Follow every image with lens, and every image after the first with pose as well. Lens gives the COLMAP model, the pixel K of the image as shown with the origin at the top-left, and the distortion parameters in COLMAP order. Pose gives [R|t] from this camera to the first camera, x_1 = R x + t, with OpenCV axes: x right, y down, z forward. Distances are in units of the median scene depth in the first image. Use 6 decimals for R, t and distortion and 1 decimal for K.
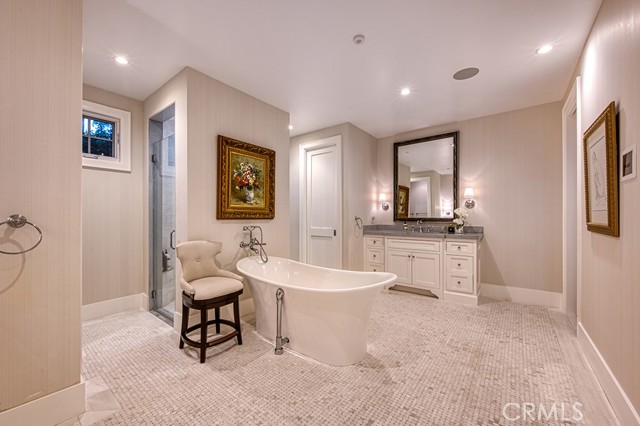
lens RADIAL K [[257.2, 0, 314.7], [0, 257.2, 216.1], [0, 0, 1]] dist [-0.008411, -0.001117]
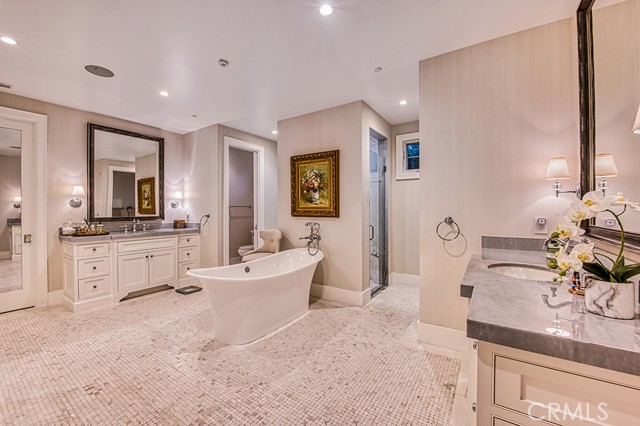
lens RADIAL K [[257.2, 0, 315.9], [0, 257.2, 207.4], [0, 0, 1]] dist [-0.008411, -0.001117]
pose [[0.073008, 0.006619, -0.997309, 0.948403], [0.011365, 0.999908, 0.007468, -0.040492], [0.997267, -0.011879, 0.072926, 0.933952]]
